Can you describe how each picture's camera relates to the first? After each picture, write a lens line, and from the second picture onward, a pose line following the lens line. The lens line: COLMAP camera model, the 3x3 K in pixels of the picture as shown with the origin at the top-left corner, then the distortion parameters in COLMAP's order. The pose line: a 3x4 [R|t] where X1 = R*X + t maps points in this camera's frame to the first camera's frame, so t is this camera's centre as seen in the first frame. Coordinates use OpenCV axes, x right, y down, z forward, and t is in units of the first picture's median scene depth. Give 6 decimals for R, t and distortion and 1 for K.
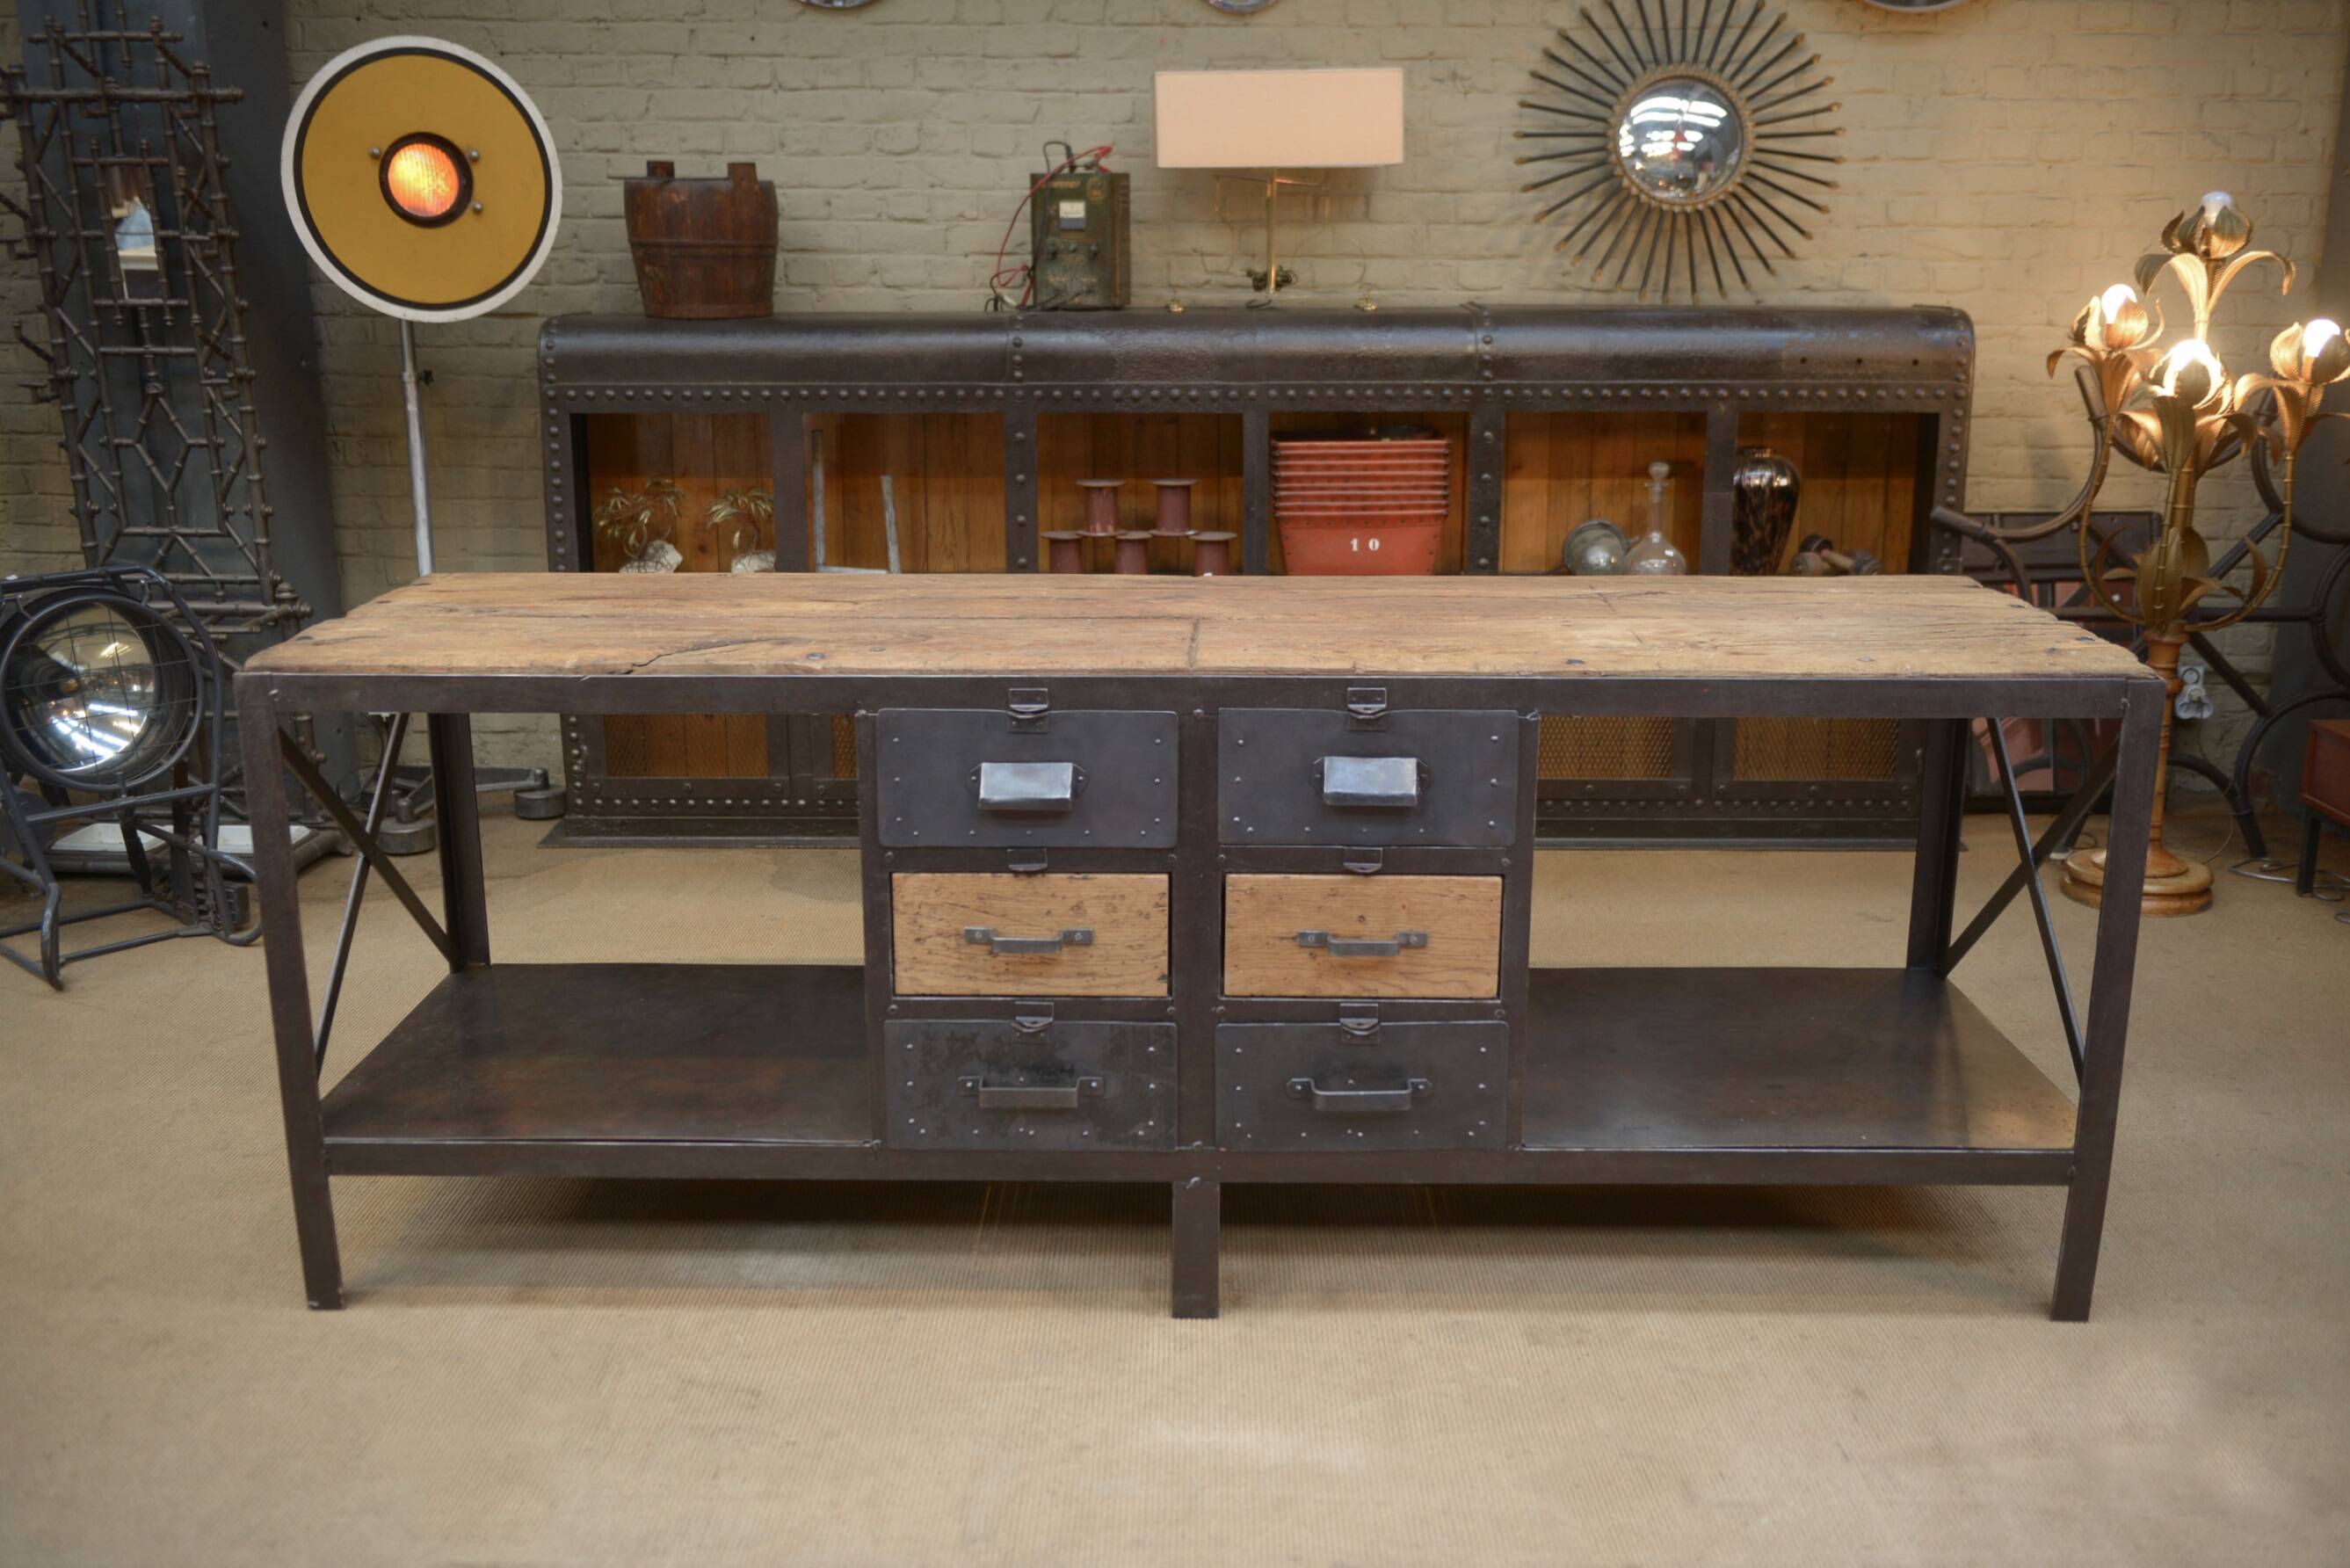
lens RADIAL K [[2166.9, 0, 1166.0], [0, 2166.9, 796.4], [0, 0, 1]] dist [0.009697, 0.000000]
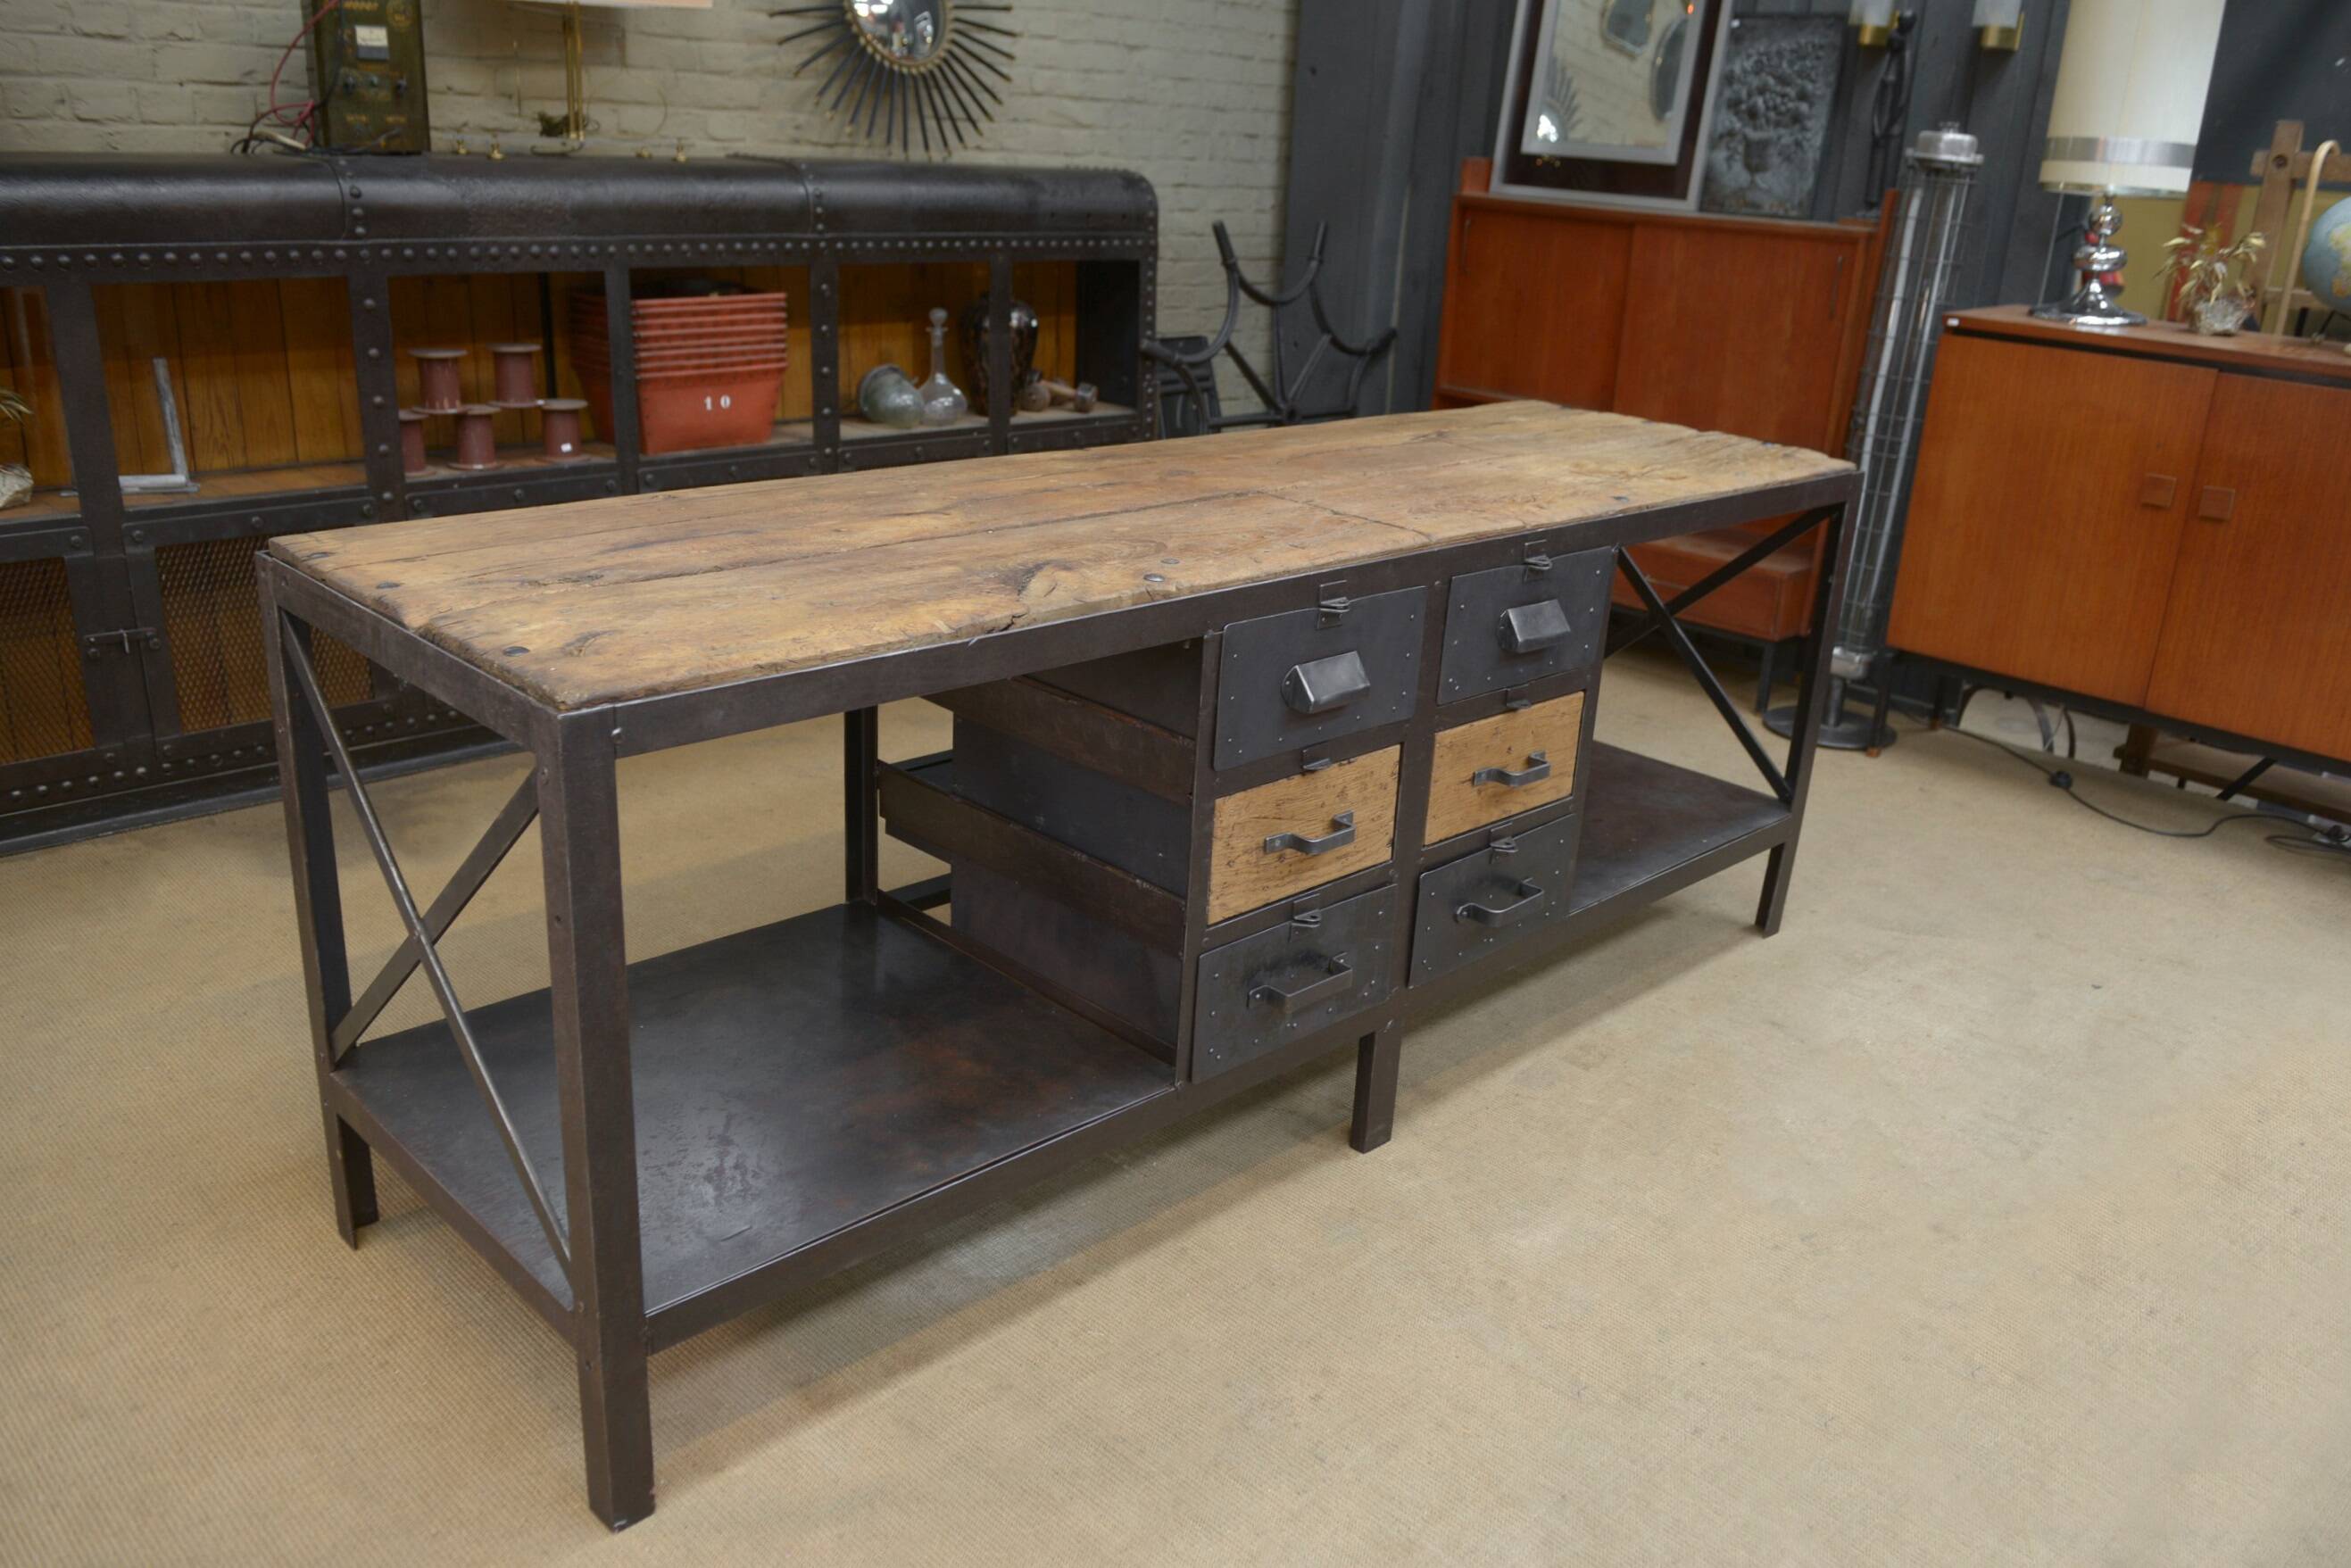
lens RADIAL K [[1844.6, 0, 1169.0], [0, 1844.6, 790.8], [0, 0, 1]] dist [-0.028845, -0.005400]
pose [[0.704473, -0.208627, 0.678375, -0.381081], [0.127946, 0.977492, 0.167750, -0.058378], [-0.698103, -0.031380, 0.715310, 0.251261]]
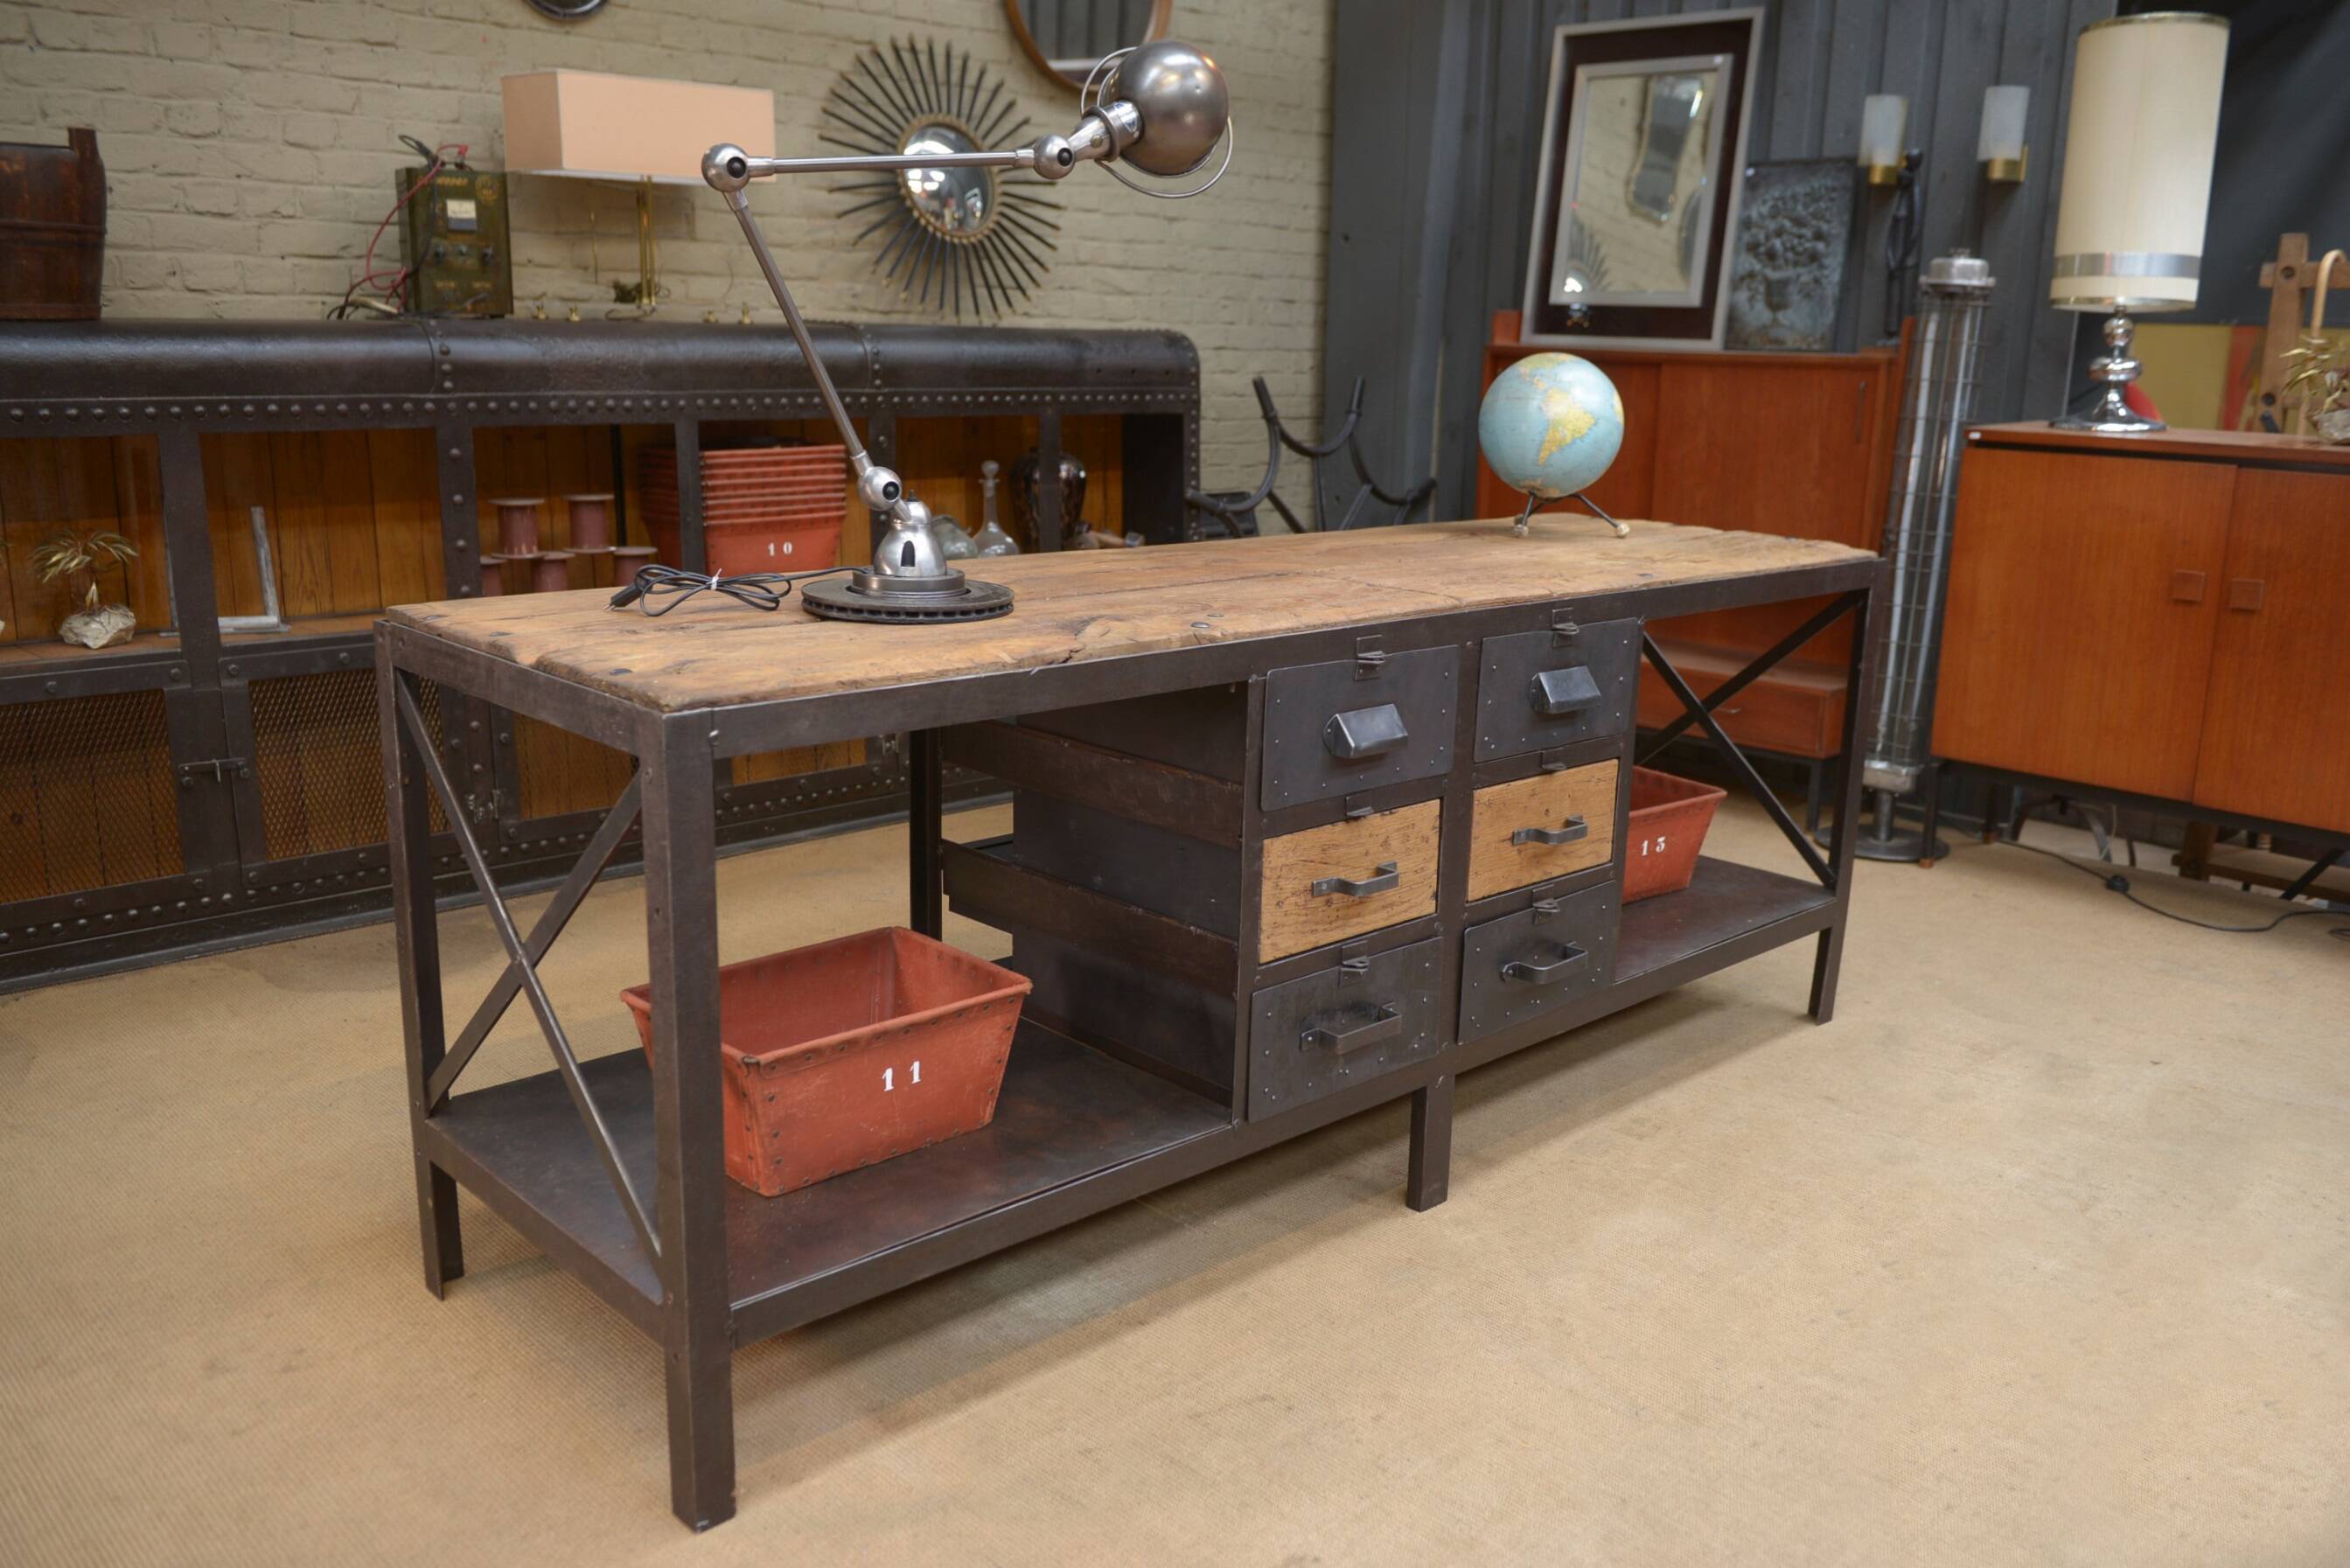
lens RADIAL K [[1899.3, 0, 1167.2], [0, 1899.3, 788.6], [0, 0, 1]] dist [-0.019401, -0.007225]
pose [[0.721028, -0.146346, 0.677275, -0.415097], [0.152670, 0.986974, 0.050734, -0.021302], [-0.675878, 0.066819, 0.733978, 0.222432]]
